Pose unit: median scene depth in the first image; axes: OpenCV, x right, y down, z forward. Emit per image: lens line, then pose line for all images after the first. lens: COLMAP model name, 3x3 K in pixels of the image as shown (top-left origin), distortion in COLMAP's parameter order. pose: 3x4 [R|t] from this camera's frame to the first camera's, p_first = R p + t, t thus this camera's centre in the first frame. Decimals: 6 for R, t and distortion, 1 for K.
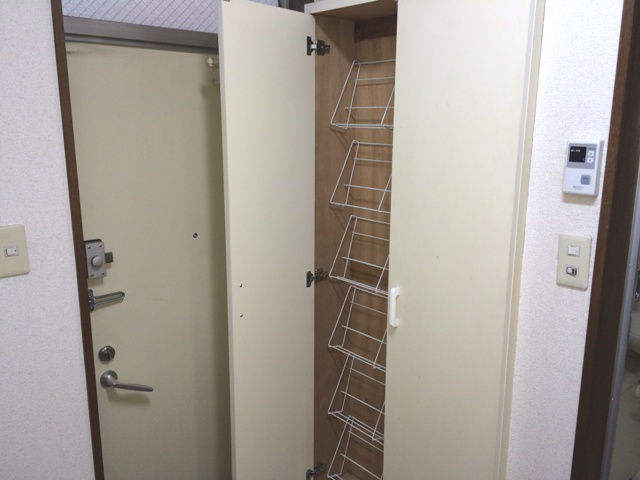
lens RADIAL K [[547.9, 0, 321.6], [0, 547.9, 238.1], [0, 0, 1]] dist [0.085446, -0.134248]
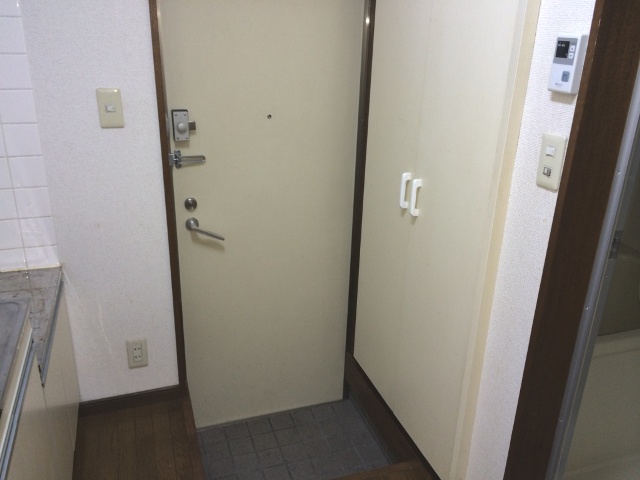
lens RADIAL K [[547.9, 0, 321.6], [0, 547.9, 238.1], [0, 0, 1]] dist [0.085446, -0.134248]
pose [[0.927435, 0.160573, -0.337758, 0.410808], [-0.107144, 0.979359, 0.171394, 0.046953], [0.358307, -0.122768, 0.925497, -0.084925]]
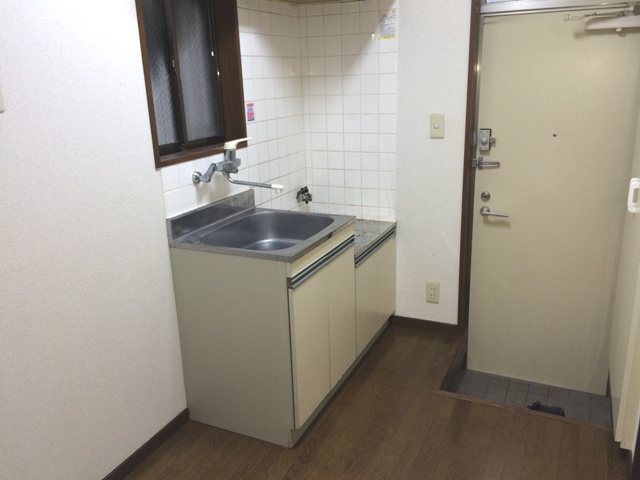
lens RADIAL K [[547.9, 0, 321.6], [0, 547.9, 238.1], [0, 0, 1]] dist [0.085446, -0.134248]
pose [[0.401956, 0.243237, -0.882761, 1.245890], [-0.163173, 0.967669, 0.192333, 0.106411], [0.901003, 0.066733, 0.428650, -0.279561]]
